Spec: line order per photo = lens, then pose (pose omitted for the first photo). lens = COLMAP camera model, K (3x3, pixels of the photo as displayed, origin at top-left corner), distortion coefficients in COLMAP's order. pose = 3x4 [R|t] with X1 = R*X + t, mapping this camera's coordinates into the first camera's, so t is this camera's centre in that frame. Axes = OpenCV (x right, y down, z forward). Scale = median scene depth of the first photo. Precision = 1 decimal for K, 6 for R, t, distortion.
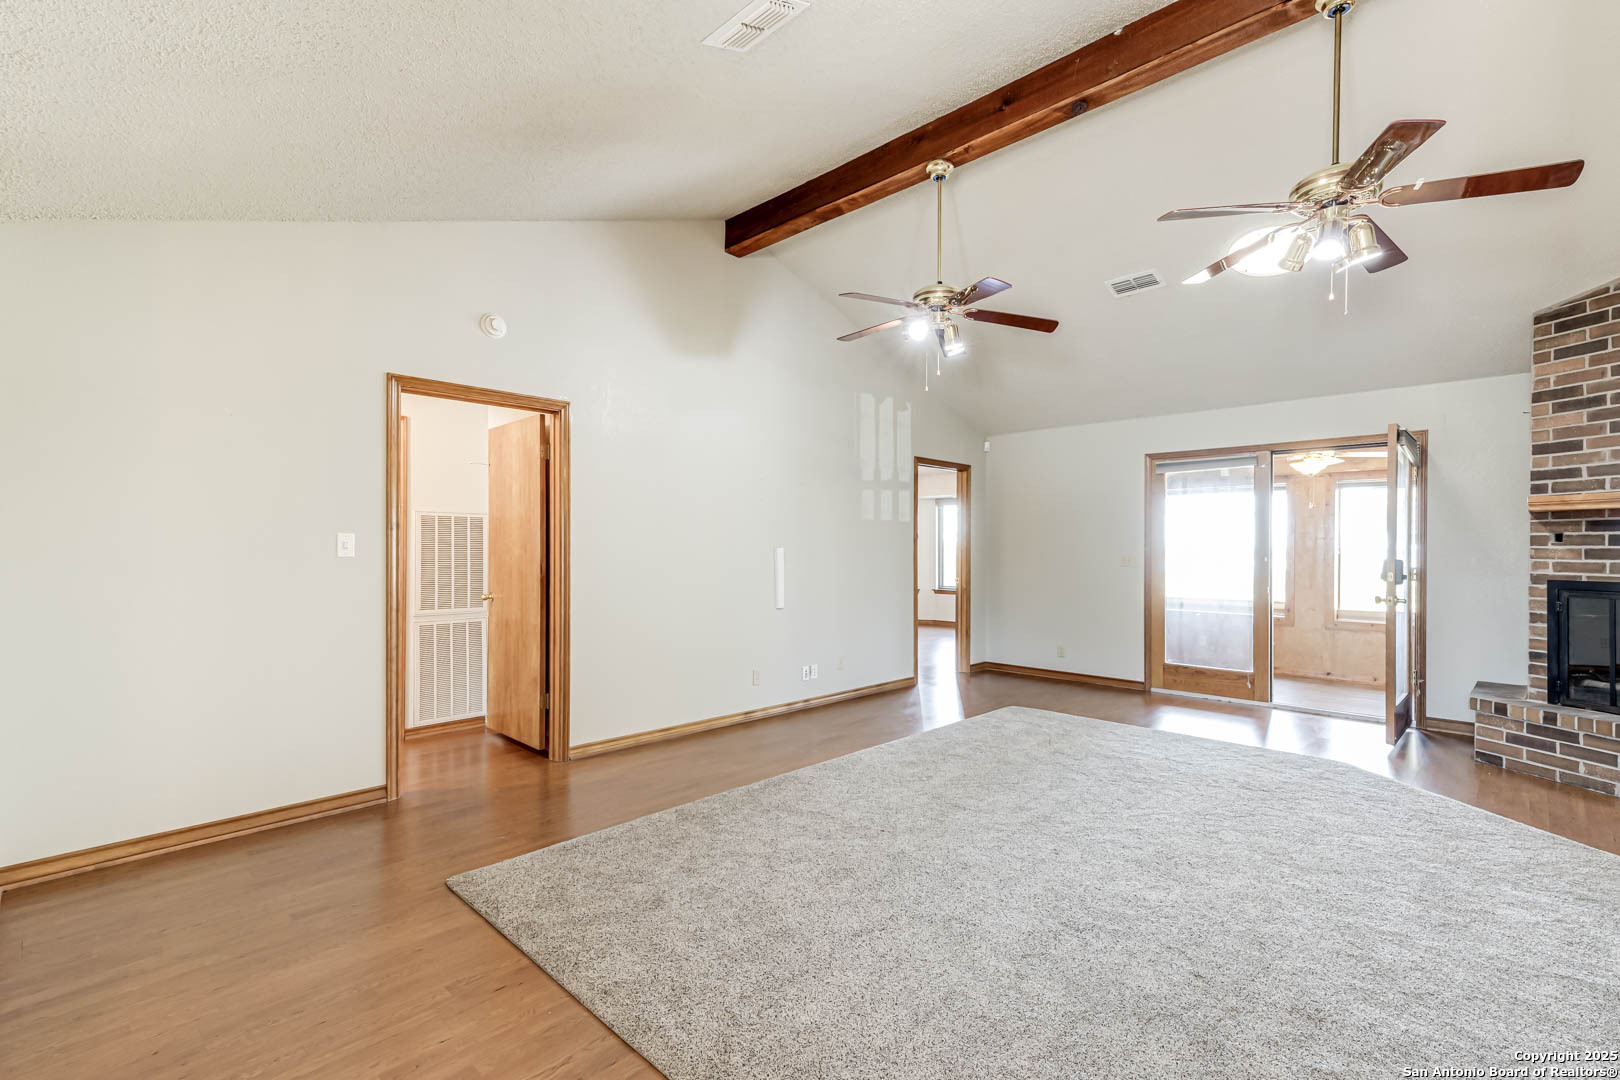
lens RADIAL K [[738.7, 0, 833.8], [0, 738.7, 547.0], [0, 0, 1]] dist [0.025521, -0.000414]
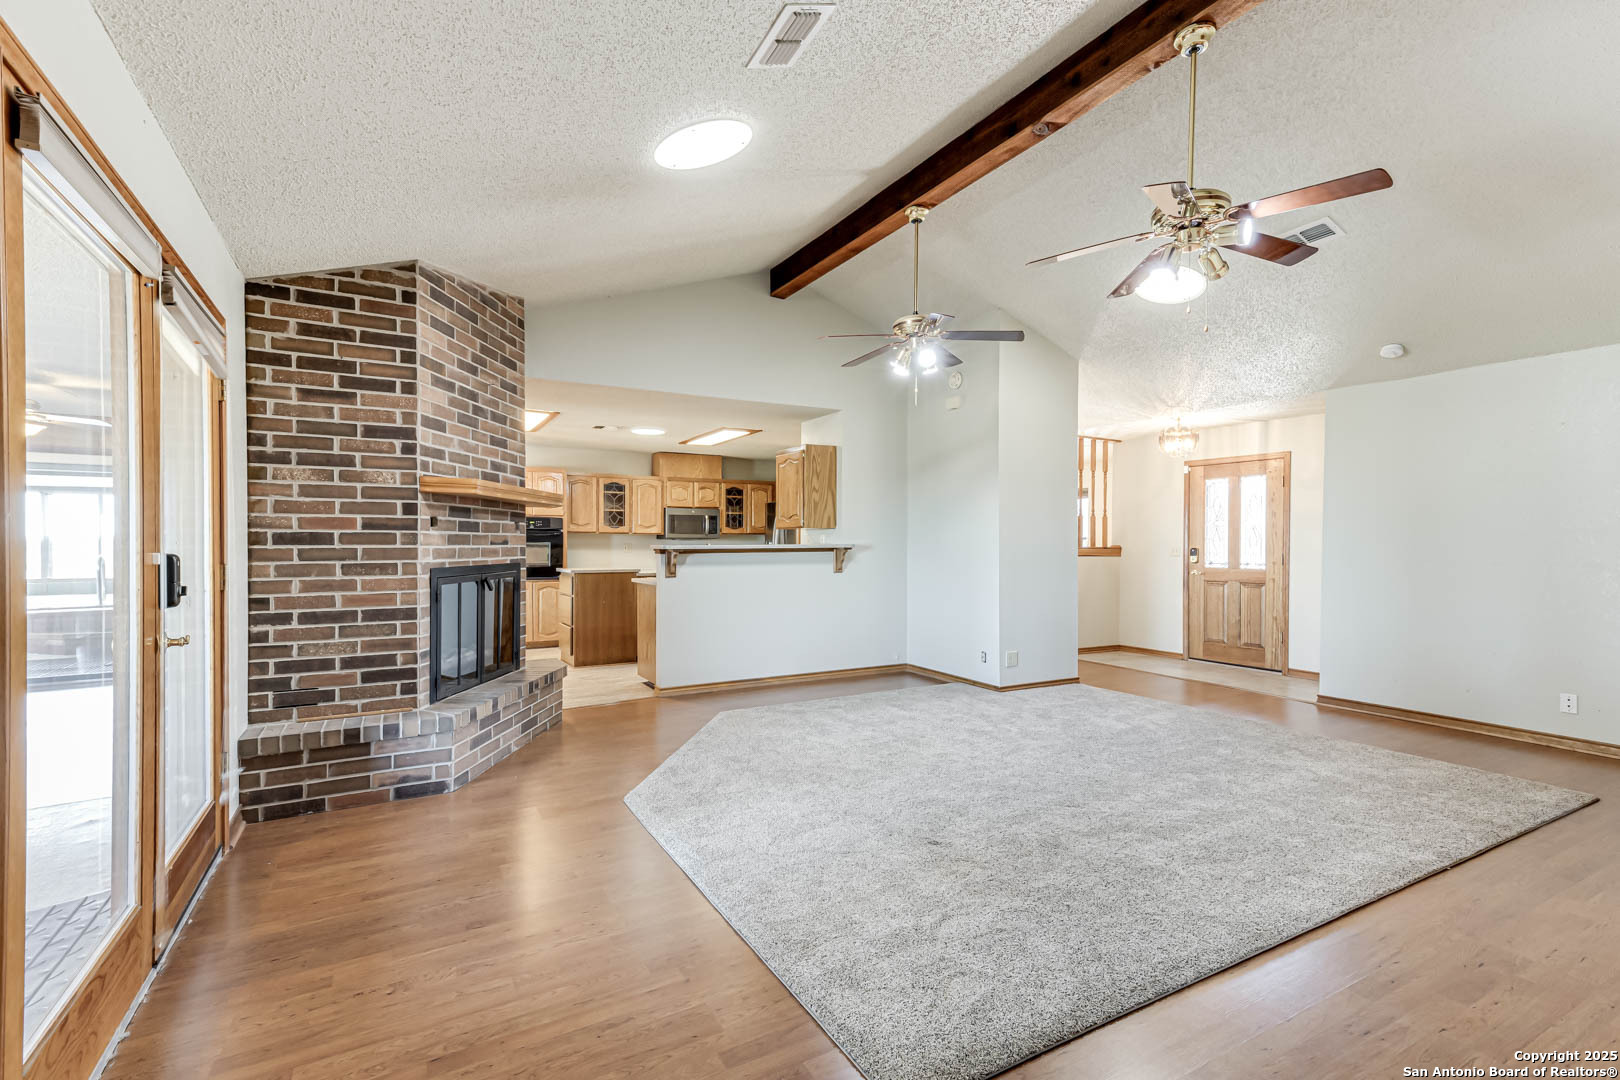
lens RADIAL K [[738.7, 0, 818.1], [0, 738.7, 546.7], [0, 0, 1]] dist [0.025521, -0.000414]
pose [[-0.963136, -0.011965, 0.268749, 0.268998], [-0.010320, 0.999918, 0.007534, 0.006219], [-0.268817, 0.004483, -0.963181, 1.796591]]
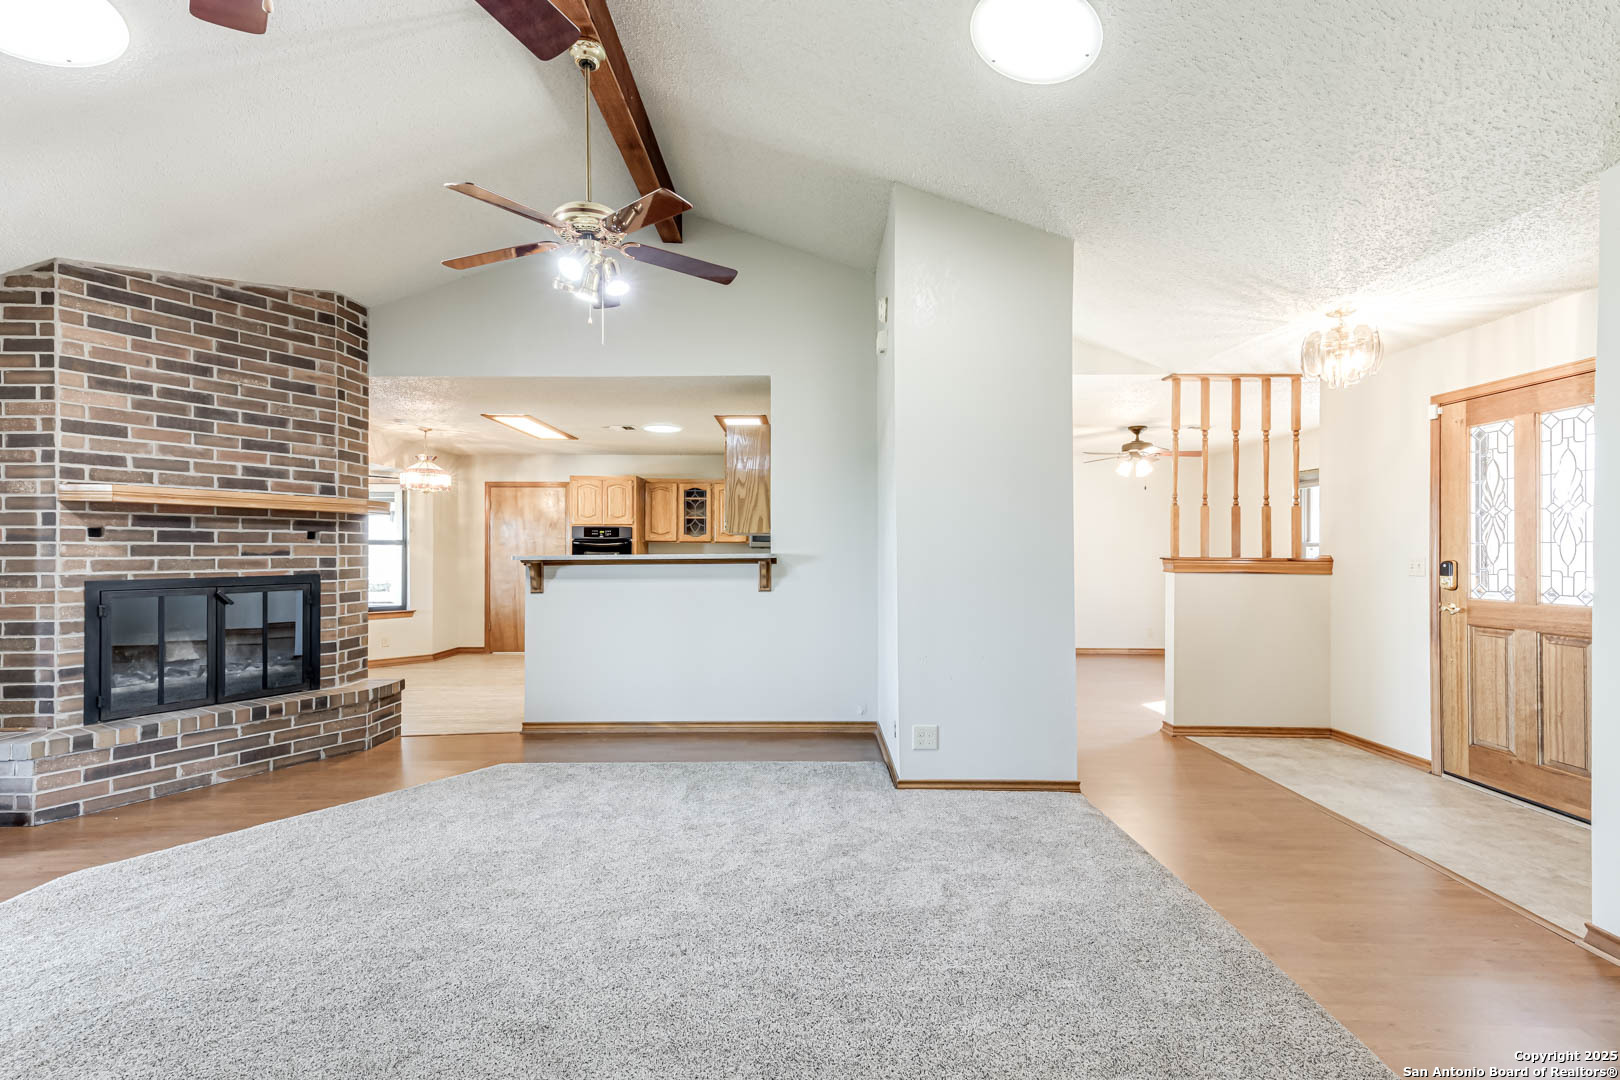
lens RADIAL K [[738.7, 0, 809.6], [0, 738.7, 547.6], [0, 0, 1]] dist [0.025521, -0.000414]
pose [[-0.696702, -0.004546, 0.717346, -0.250639], [-0.005170, 0.999986, 0.001316, 0.000021], [-0.717342, -0.002792, -0.696716, 1.044904]]
